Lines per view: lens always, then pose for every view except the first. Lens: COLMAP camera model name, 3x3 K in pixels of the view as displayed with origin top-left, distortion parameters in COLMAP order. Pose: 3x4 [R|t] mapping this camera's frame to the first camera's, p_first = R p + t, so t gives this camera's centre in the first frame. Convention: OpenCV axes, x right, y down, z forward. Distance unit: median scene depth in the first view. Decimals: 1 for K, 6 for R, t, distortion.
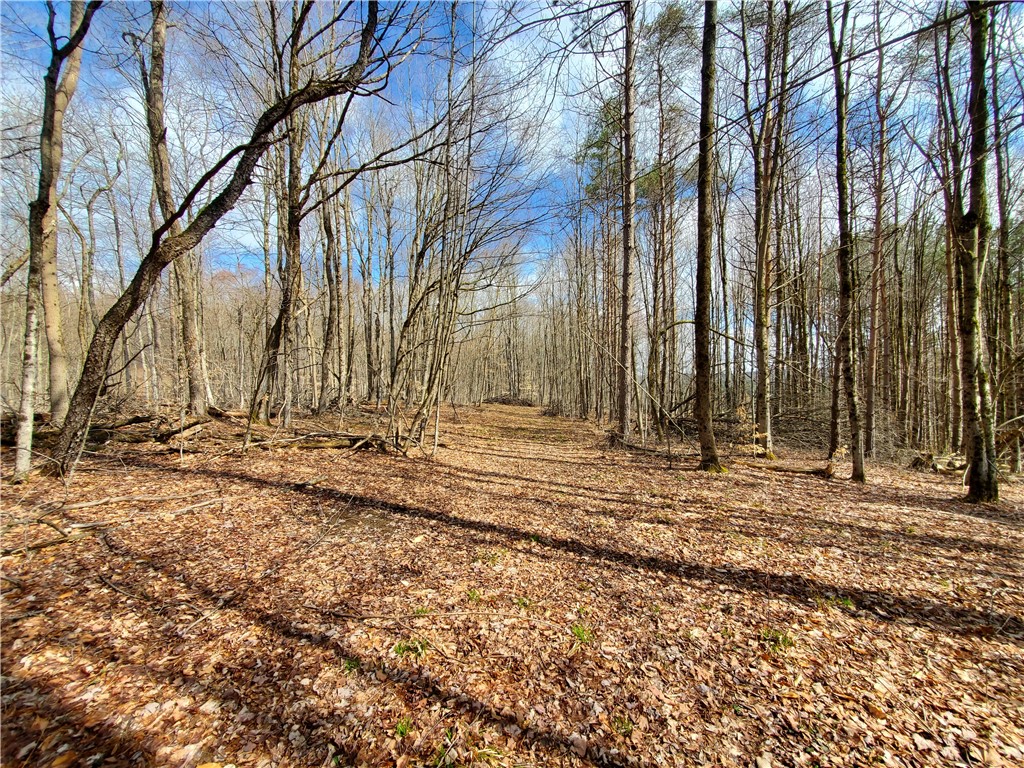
lens RADIAL K [[410.2, 0, 516.2], [0, 410.2, 379.2], [0, 0, 1]] dist [0.003354, 0.000218]
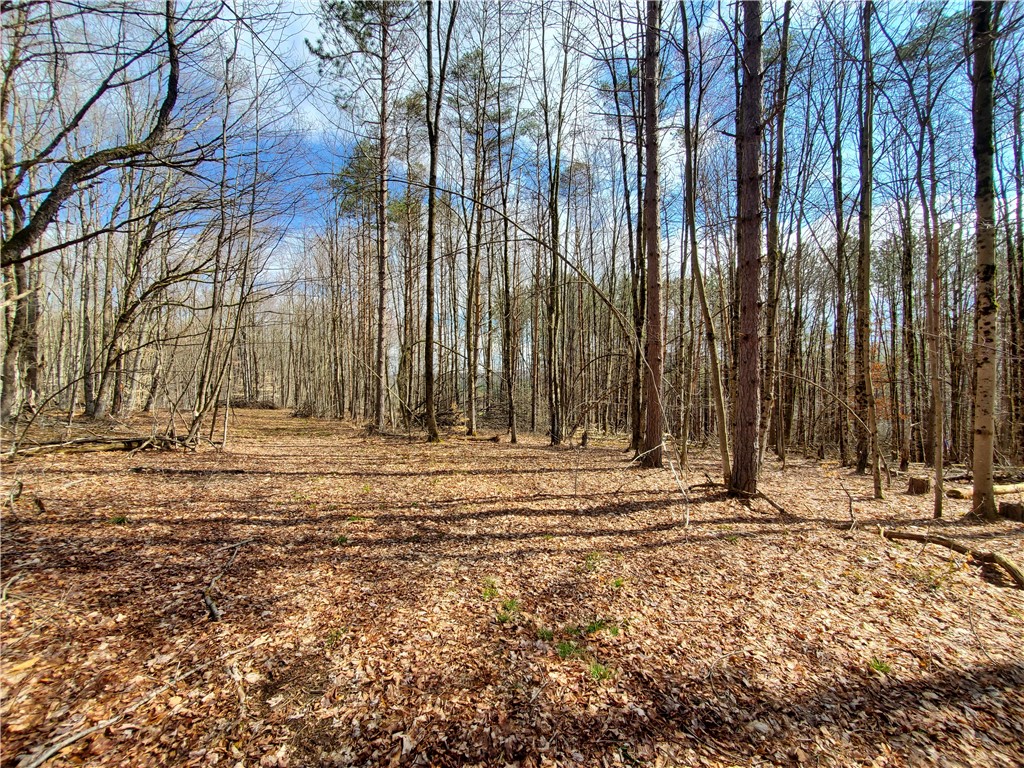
lens RADIAL K [[410.2, 0, 517.9], [0, 410.2, 384.5], [0, 0, 1]] dist [0.003354, 0.000218]
pose [[0.832459, -0.001407, 0.554084, -0.108045], [-0.006525, 0.999903, 0.012341, -0.021498], [-0.554048, -0.013889, 0.832369, -0.382275]]
